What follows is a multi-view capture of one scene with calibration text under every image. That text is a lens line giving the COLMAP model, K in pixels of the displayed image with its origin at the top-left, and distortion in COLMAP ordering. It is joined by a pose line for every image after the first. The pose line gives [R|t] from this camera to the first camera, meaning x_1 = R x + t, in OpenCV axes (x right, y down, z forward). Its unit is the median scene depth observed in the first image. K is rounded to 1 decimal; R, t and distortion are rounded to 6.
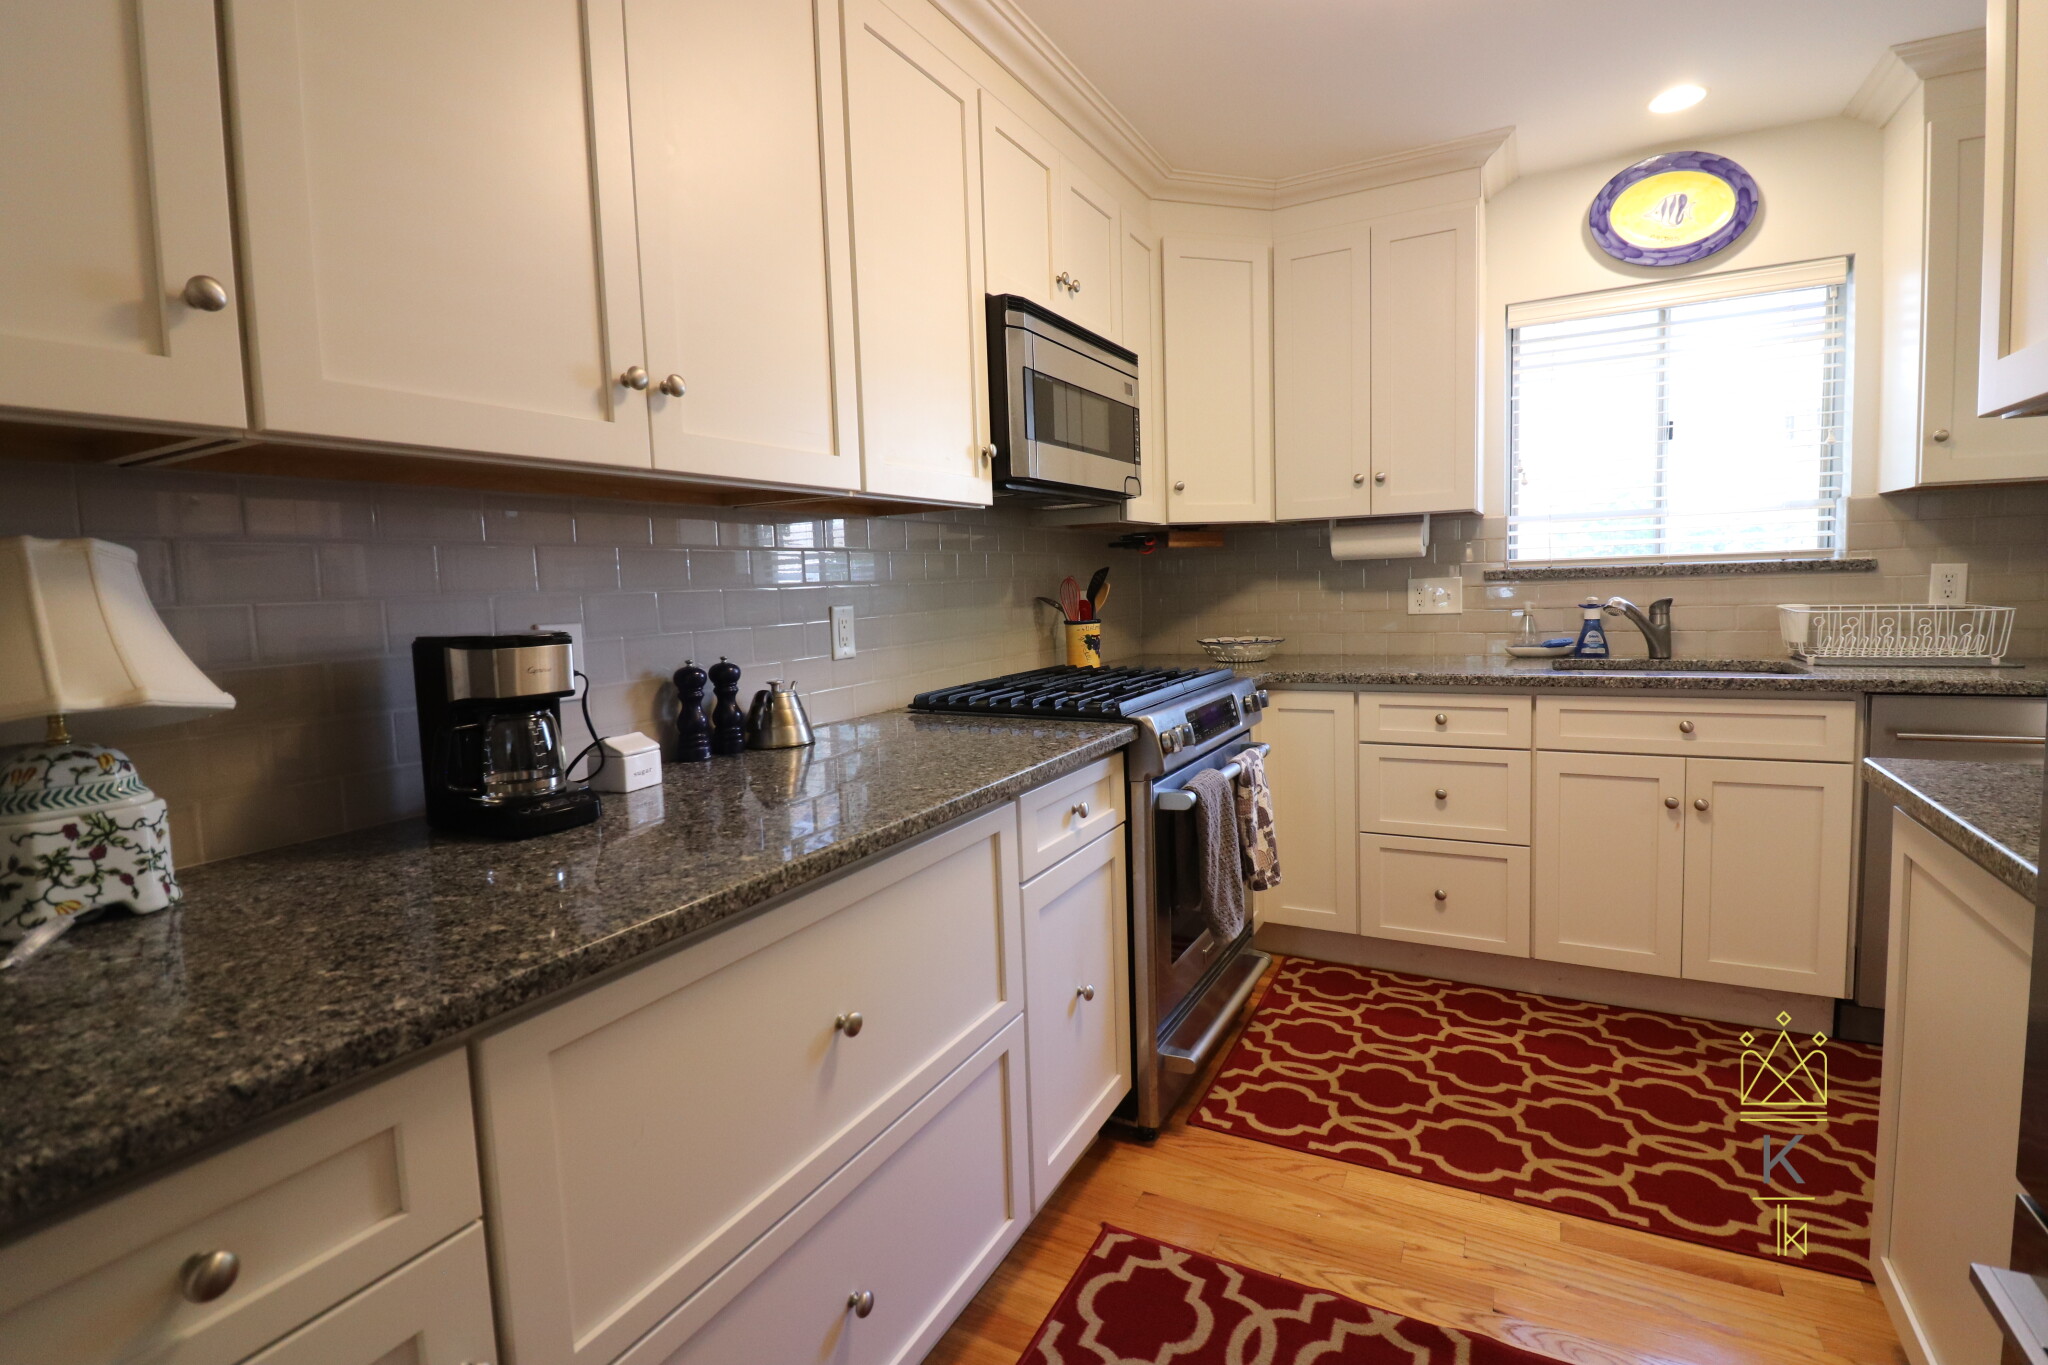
lens RADIAL K [[949.6, 0, 1013.4], [0, 949.6, 673.0], [0, 0, 1]] dist [-0.012461, -0.004660]
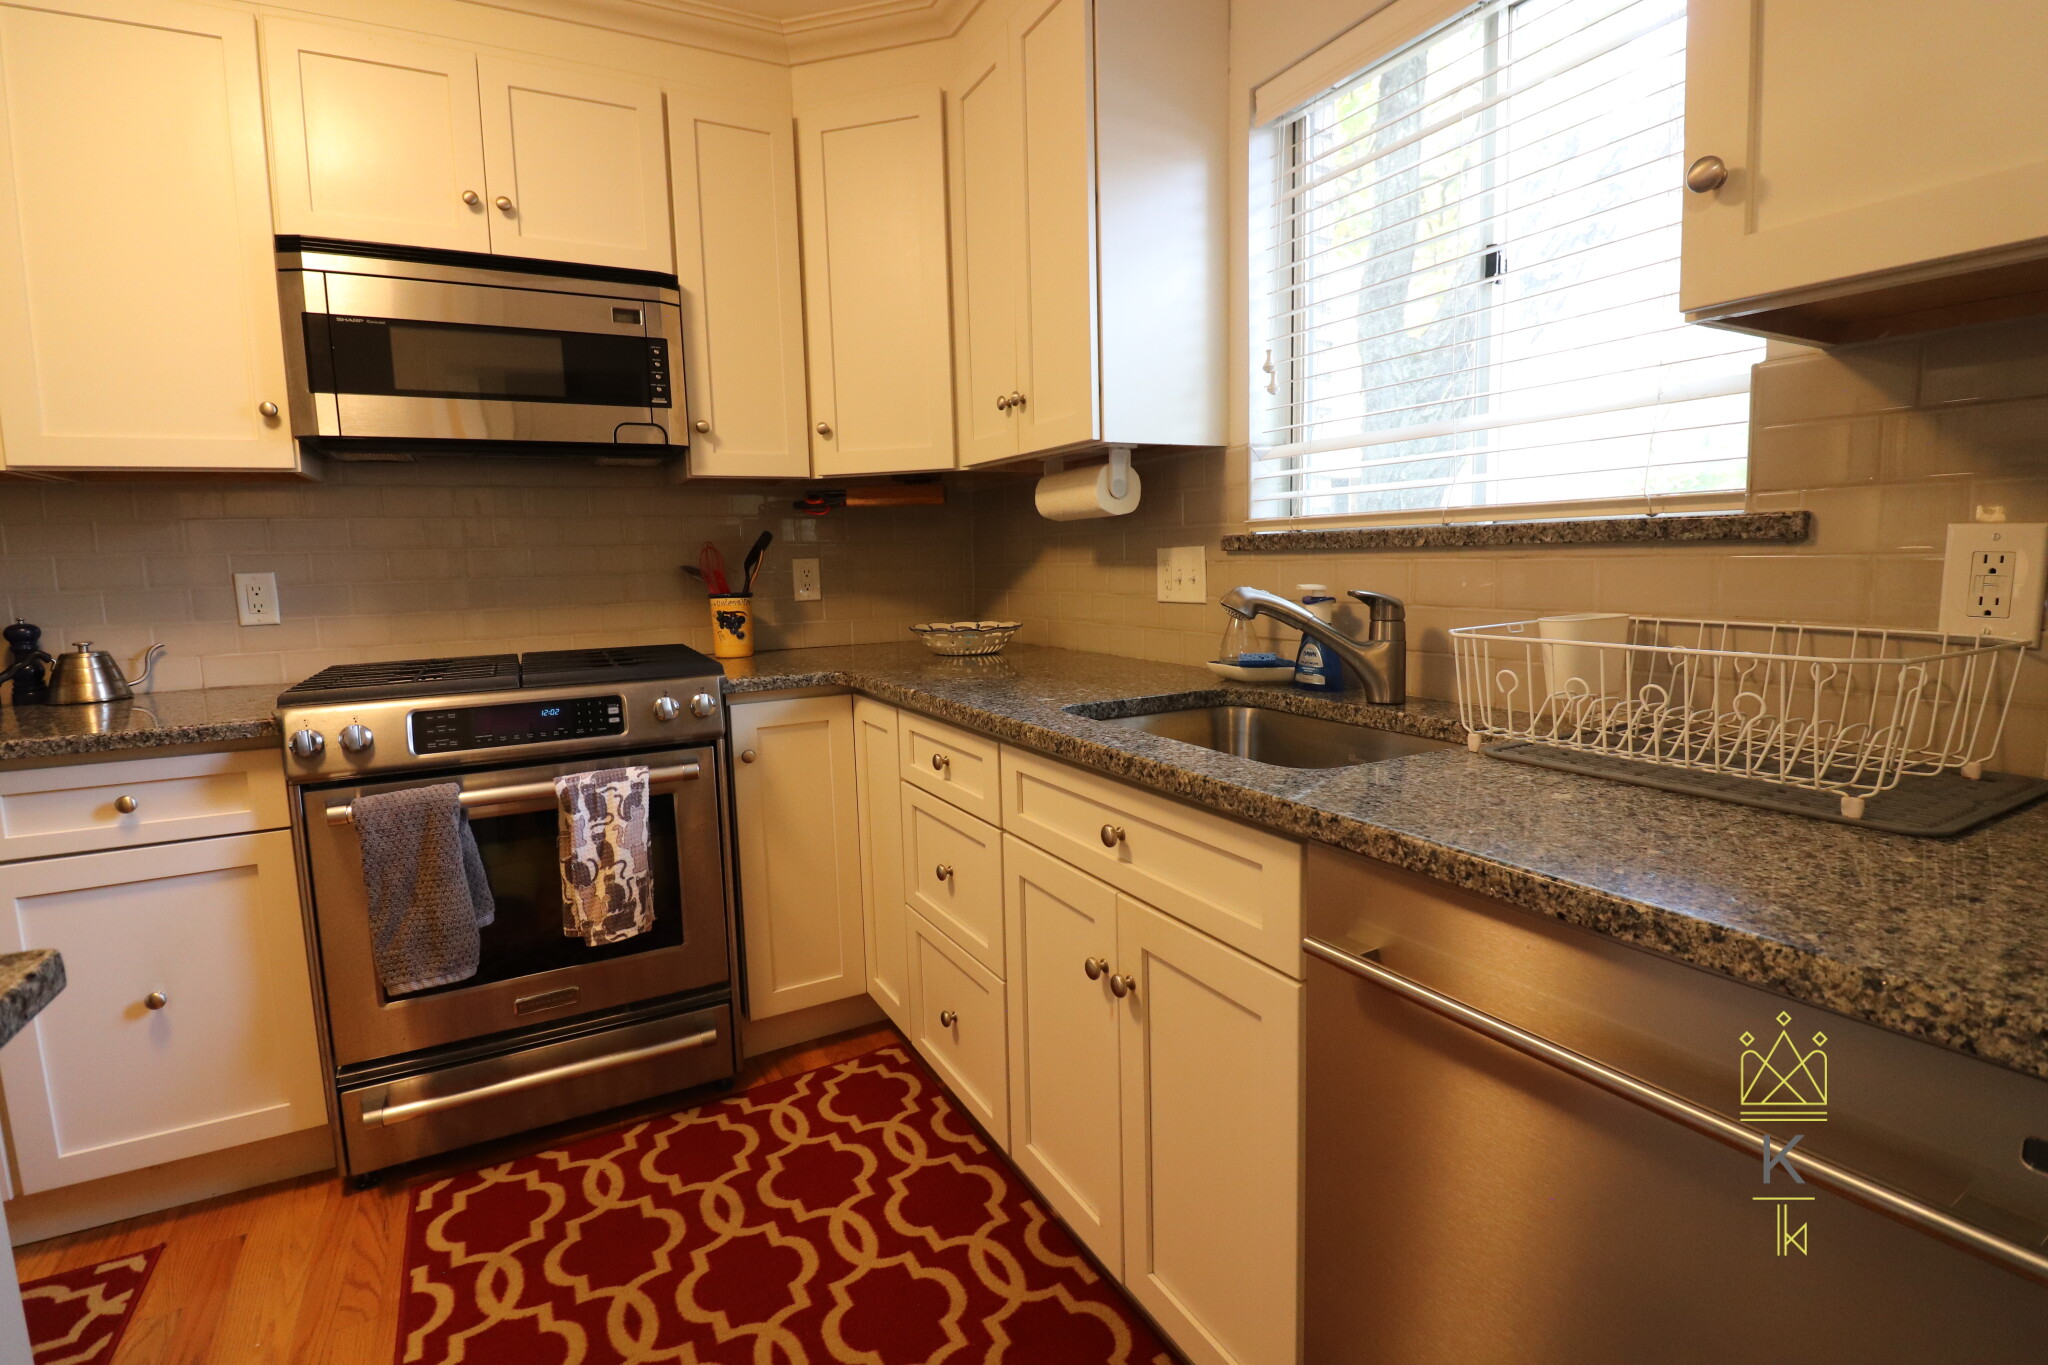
lens RADIAL K [[949.6, 0, 1031.2], [0, 949.6, 668.9], [0, 0, 1]] dist [-0.012461, -0.004660]
pose [[0.844157, 0.077679, -0.530438, 0.951774], [-0.057115, 0.996847, 0.055087, -0.062723], [0.533044, -0.016206, 0.845932, 0.523366]]
